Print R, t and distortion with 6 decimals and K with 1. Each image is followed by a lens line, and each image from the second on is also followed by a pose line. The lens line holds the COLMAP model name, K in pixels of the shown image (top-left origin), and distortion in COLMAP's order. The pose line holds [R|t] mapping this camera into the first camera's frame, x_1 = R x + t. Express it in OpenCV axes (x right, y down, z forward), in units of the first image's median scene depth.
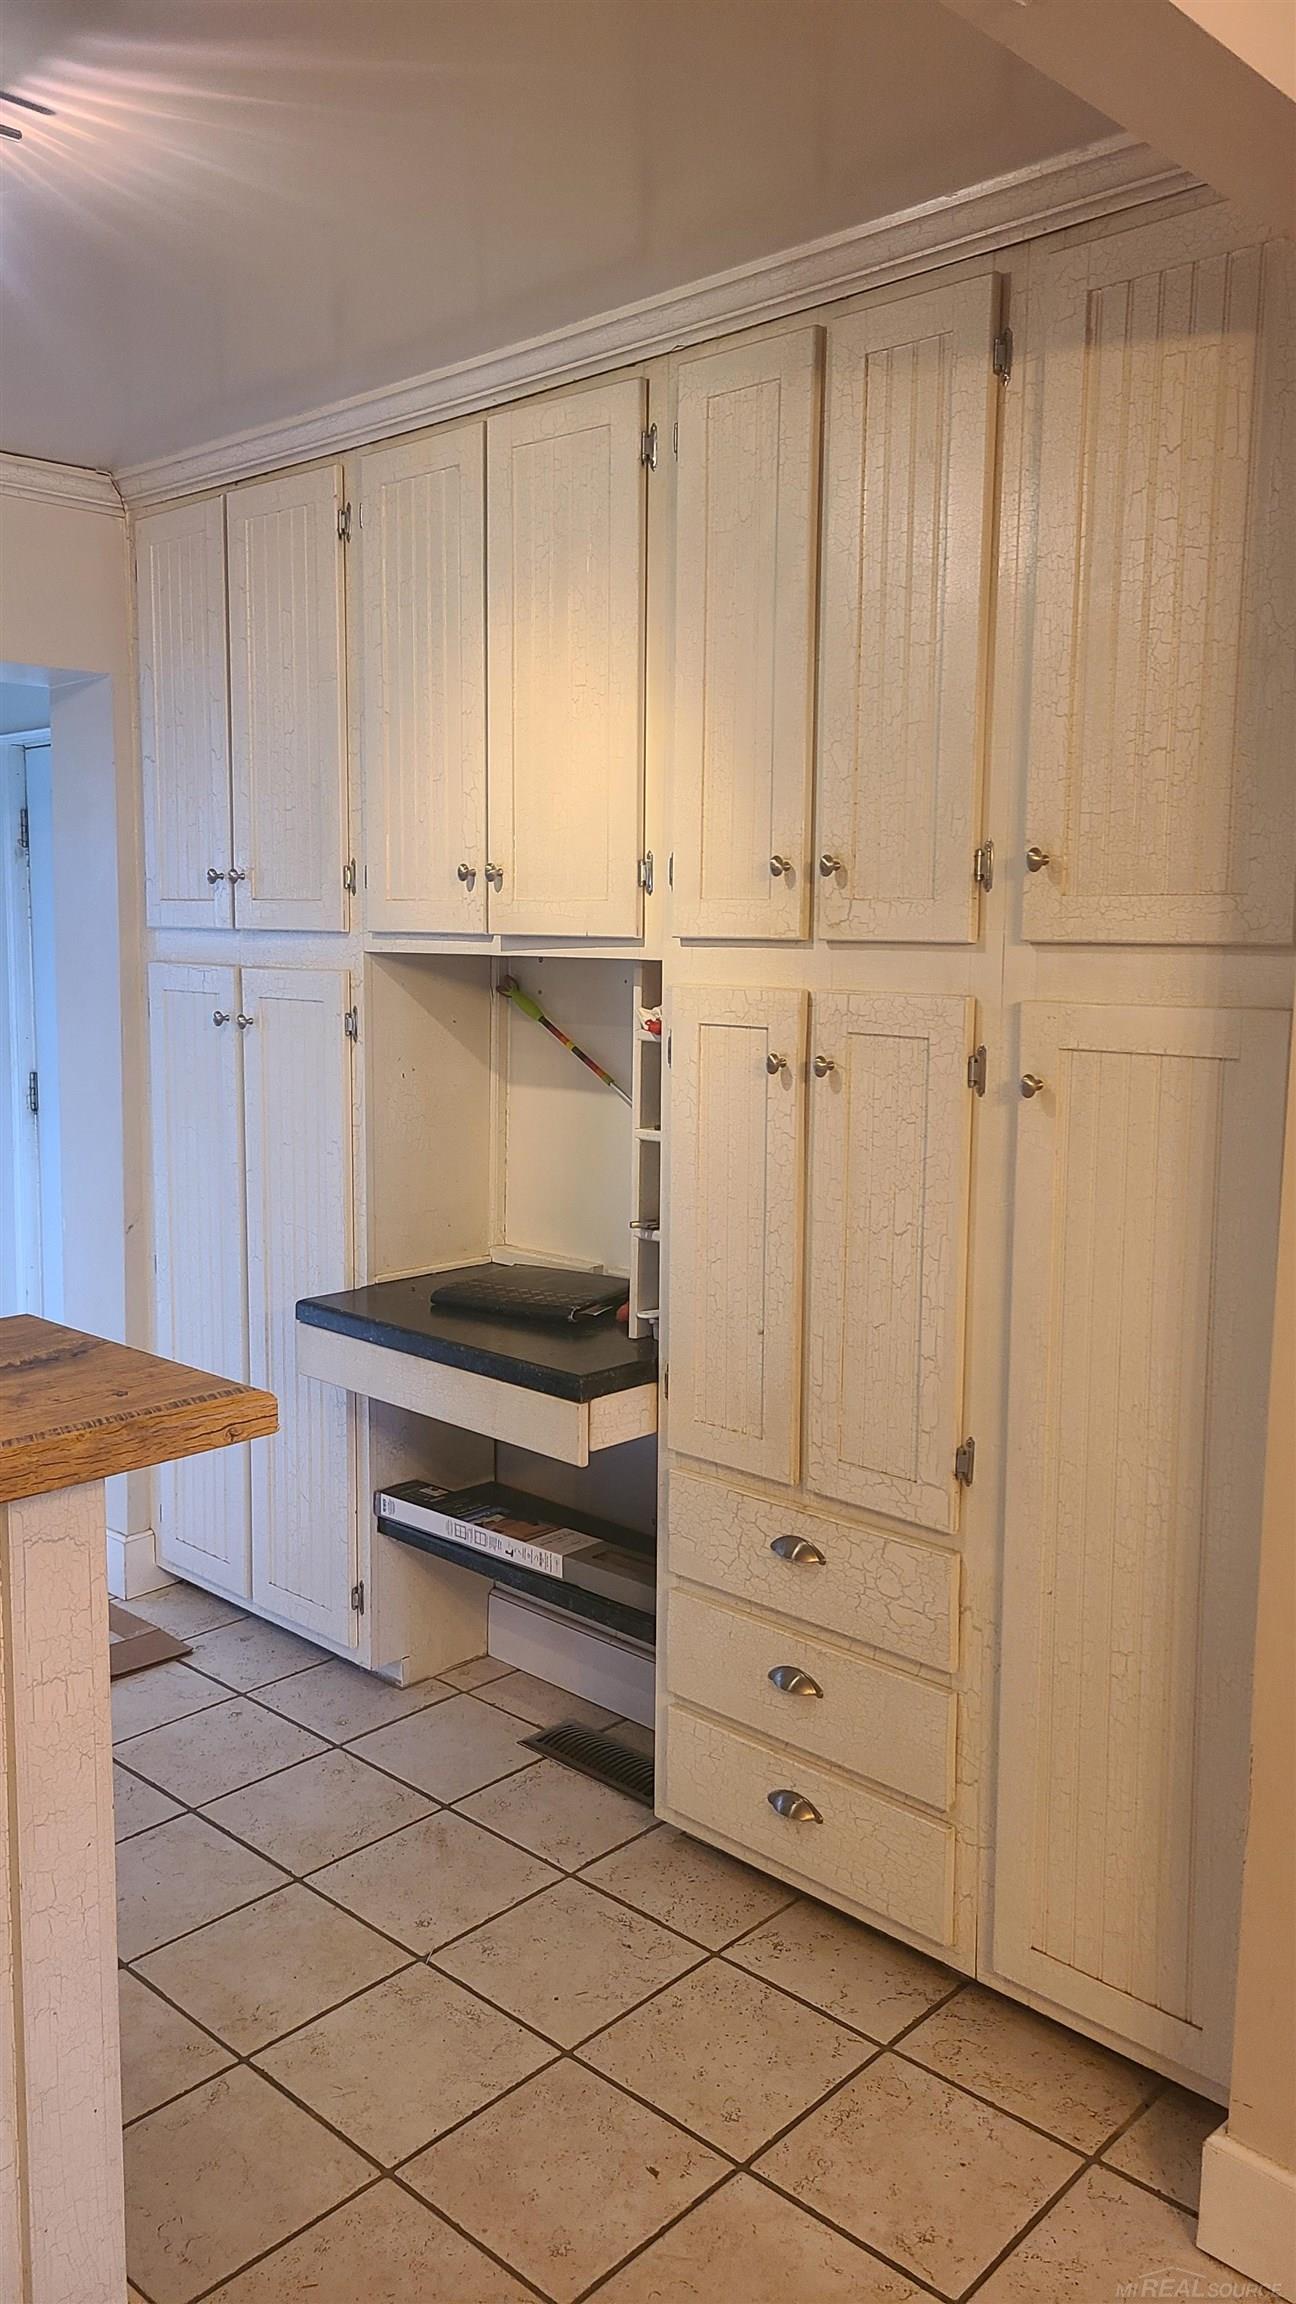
lens RADIAL K [[1699.9, 0, 648.9], [0, 1699.9, 1134.5], [0, 0, 1]] dist [0.061950, -0.049476]
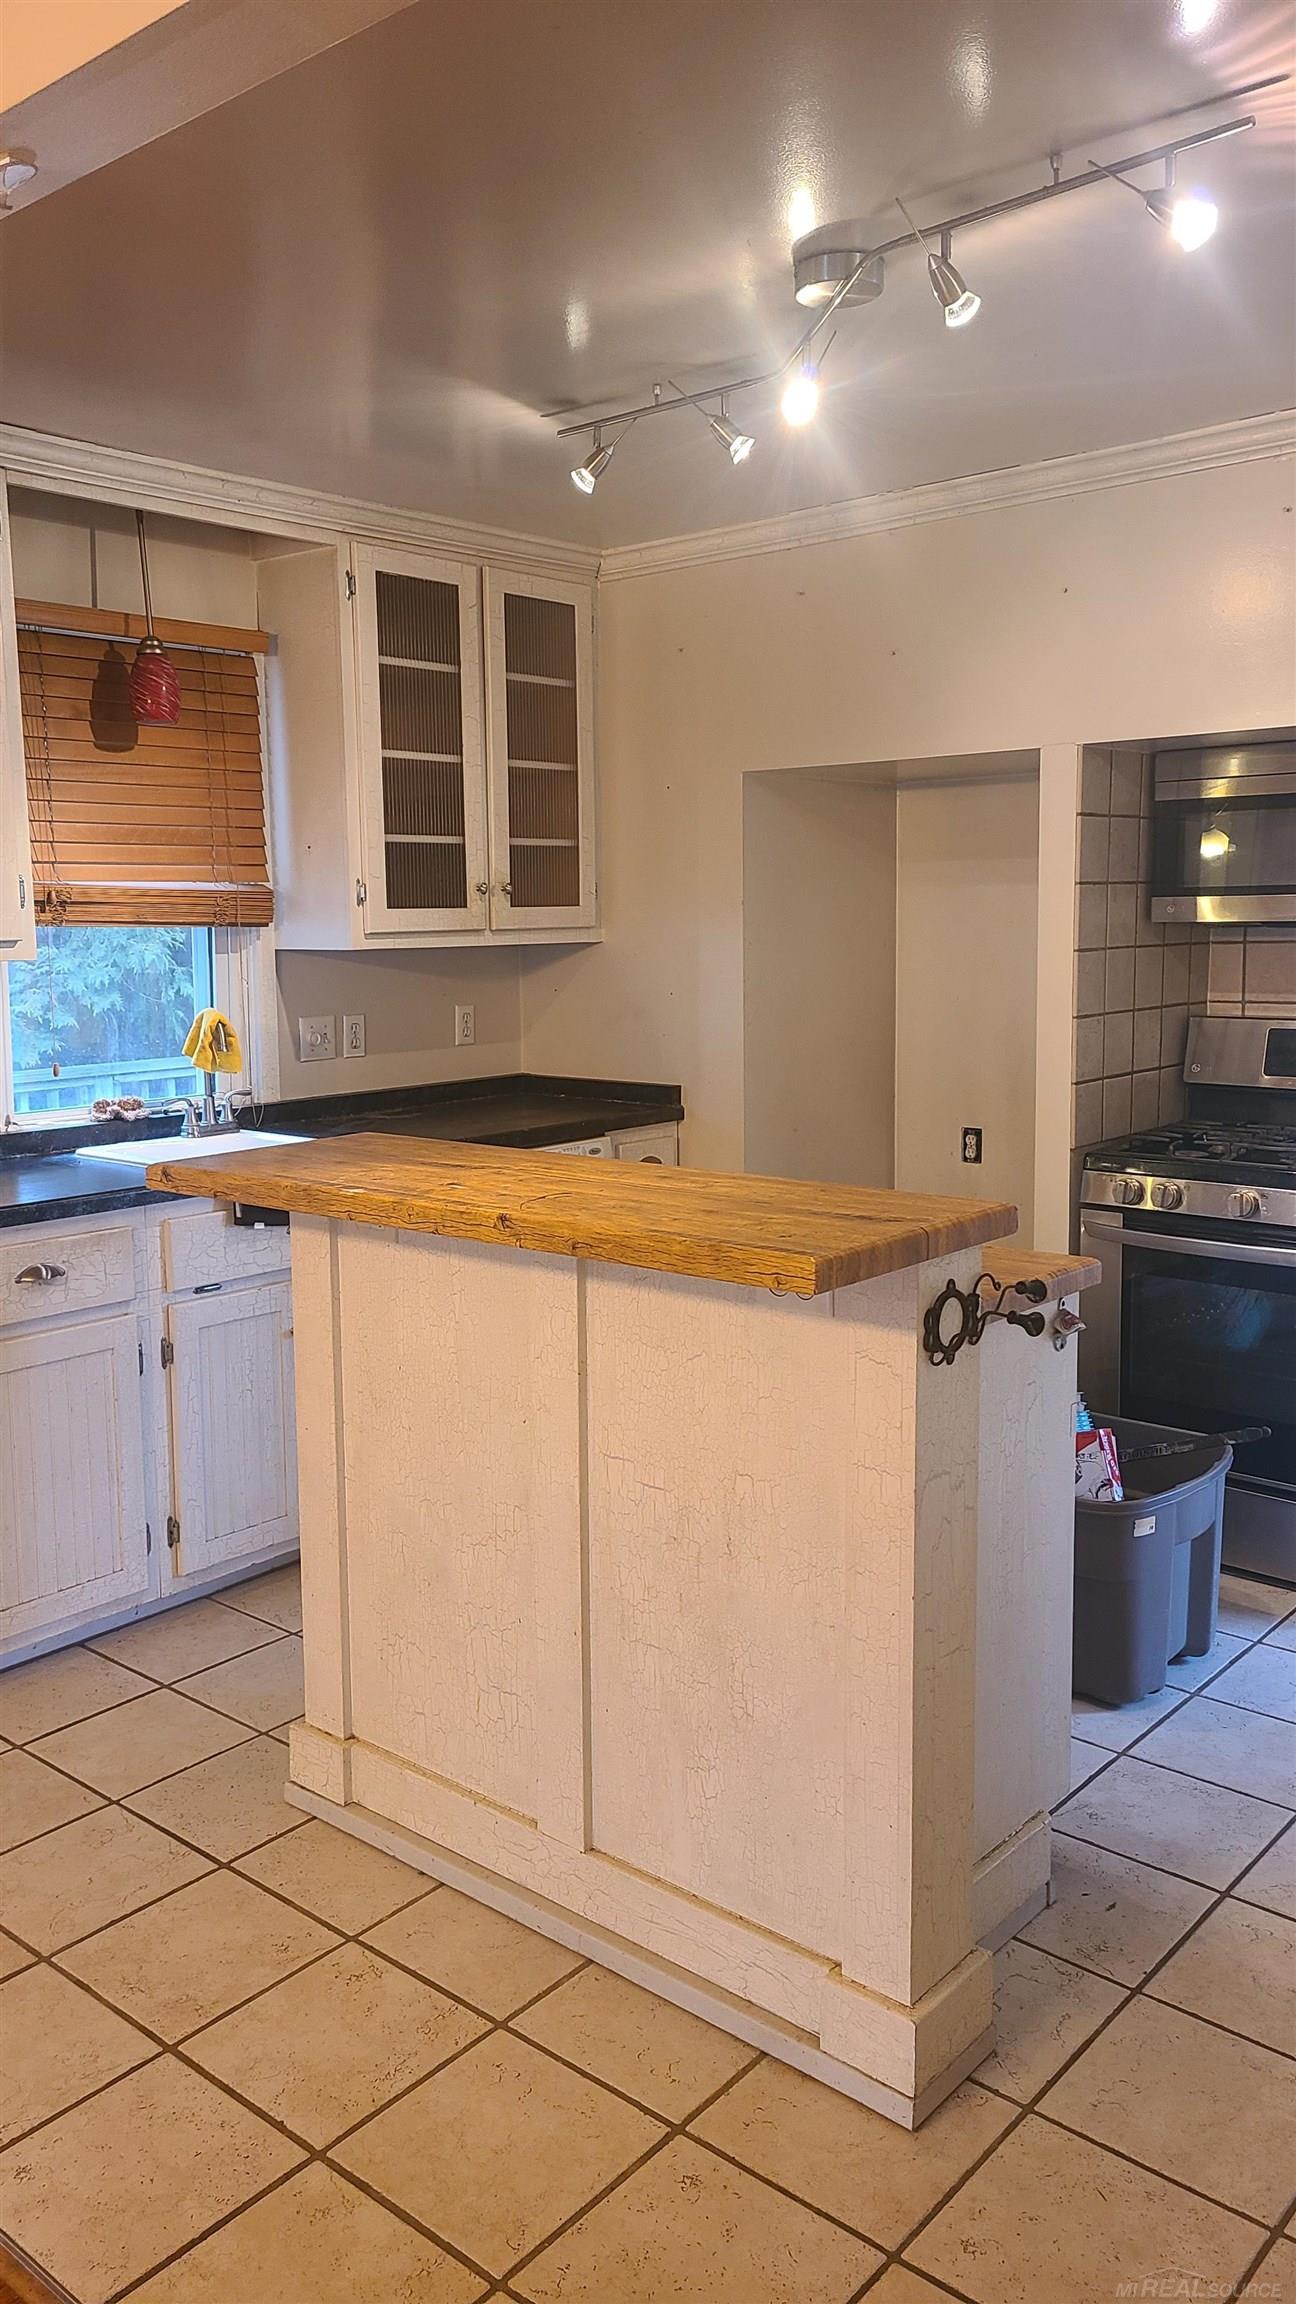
lens RADIAL K [[1723.8, 0, 645.1], [0, 1723.8, 1127.6], [0, 0, 1]] dist [0.061304, -0.046294]
pose [[0.037208, 0.119784, -0.992103, 0.445426], [-0.106914, 0.987569, 0.115227, -0.033565], [0.993572, 0.101782, 0.049552, 0.380532]]
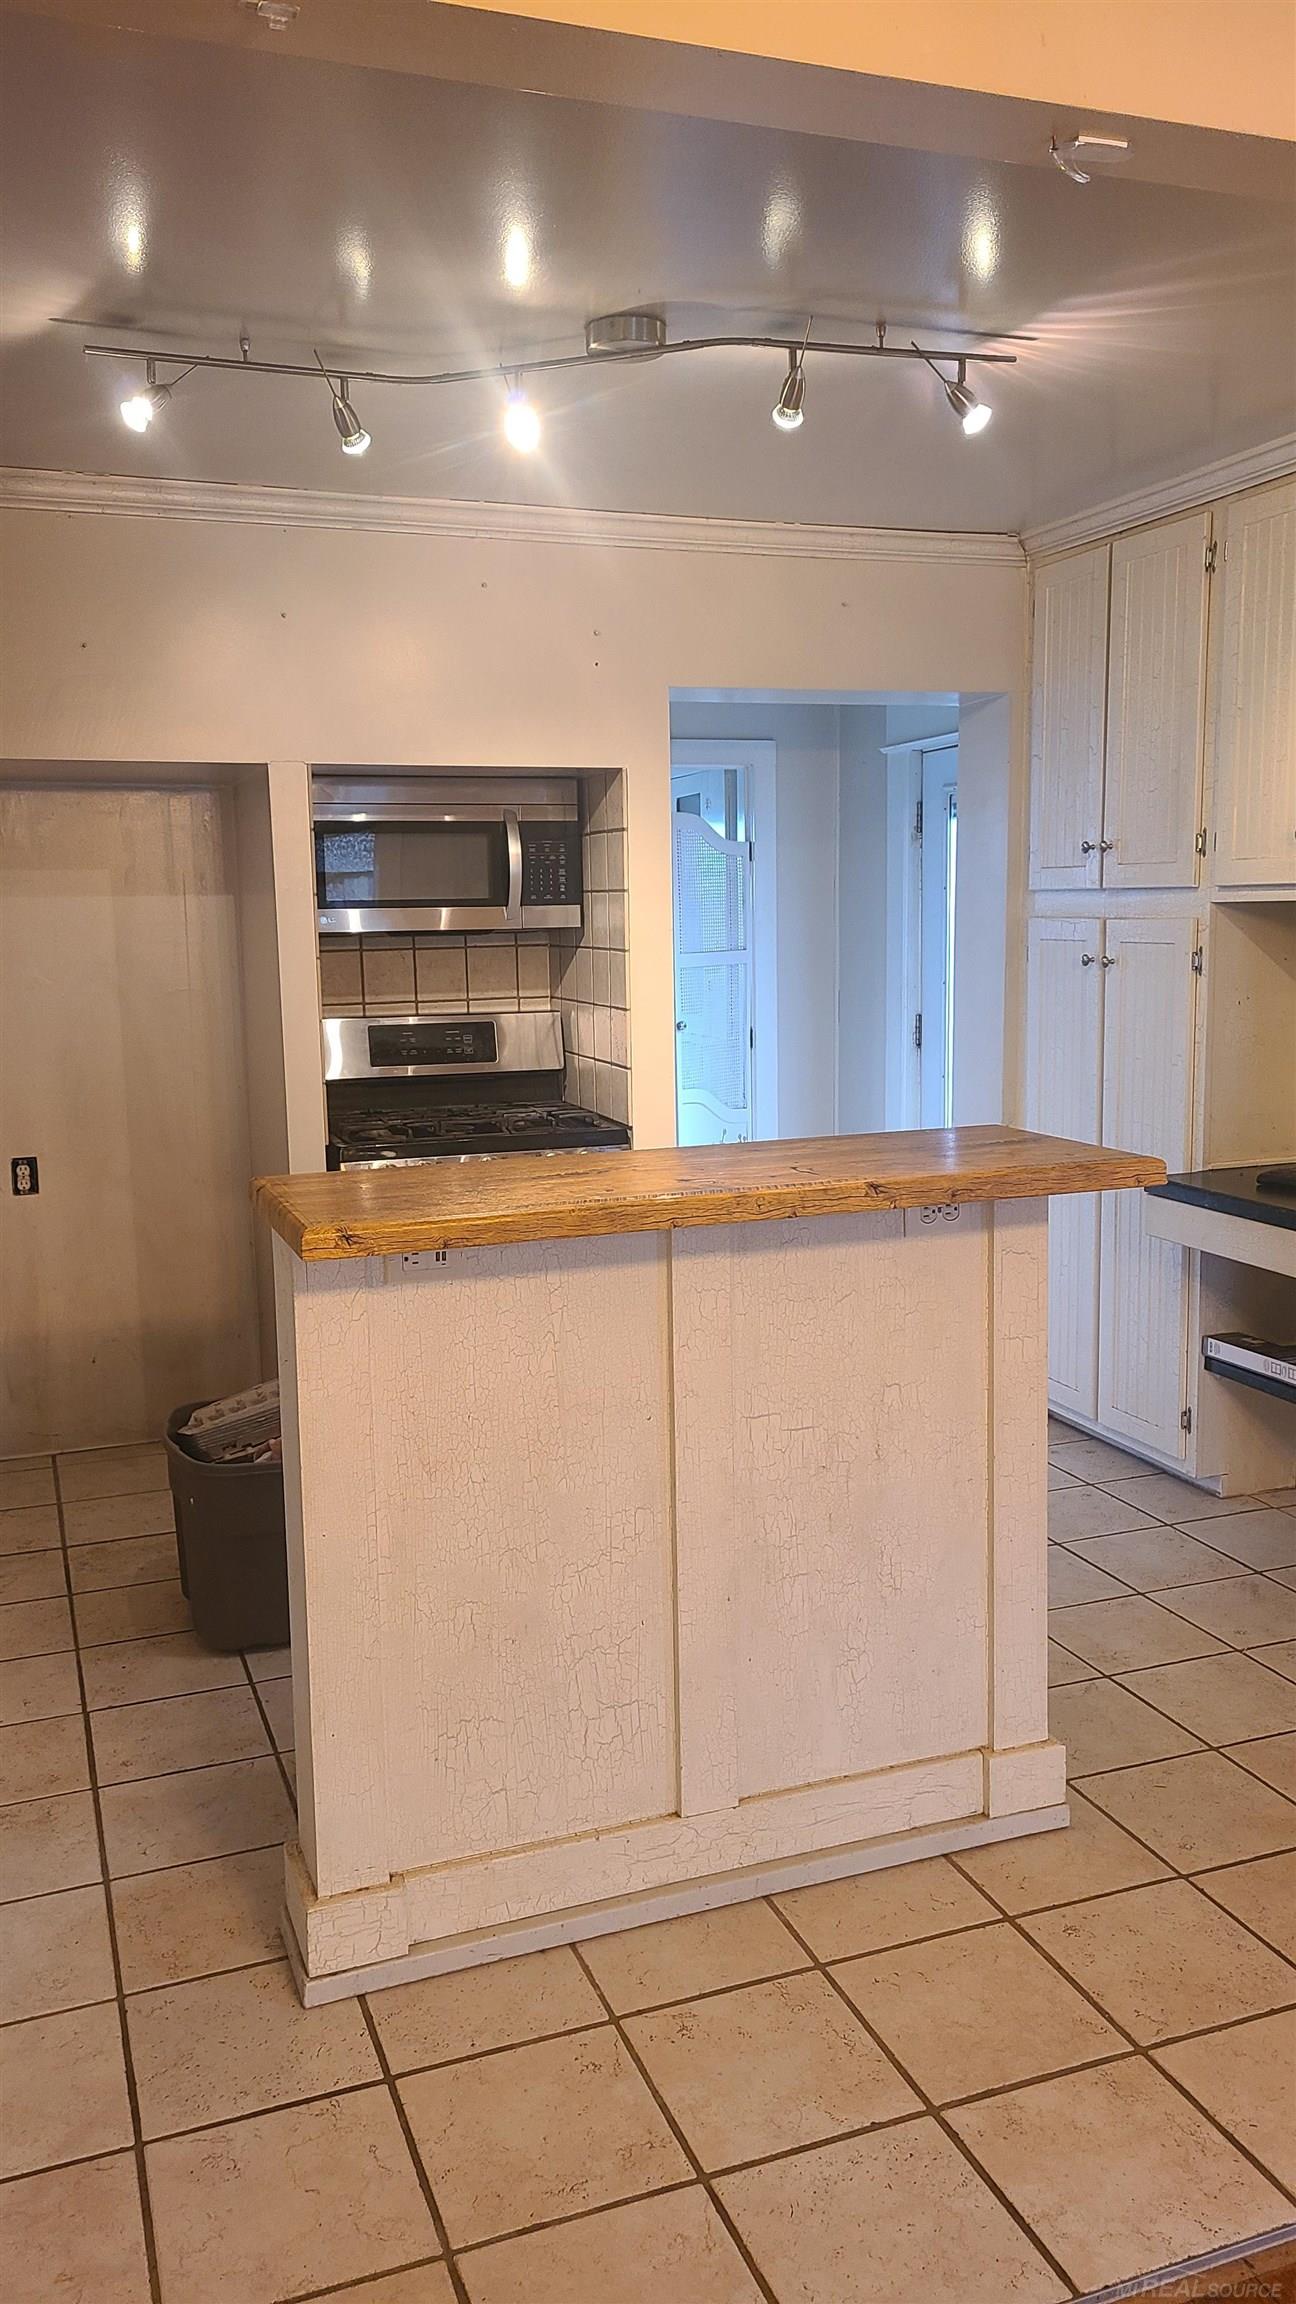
lens RADIAL K [[1699.9, 0, 648.9], [0, 1699.9, 1134.5], [0, 0, 1]] dist [0.061950, -0.049476]
pose [[0.894740, 0.036916, -0.445060, 0.027834], [-0.031253, 0.999310, 0.020058, 0.048990], [0.445493, -0.004037, 0.895276, -0.296165]]
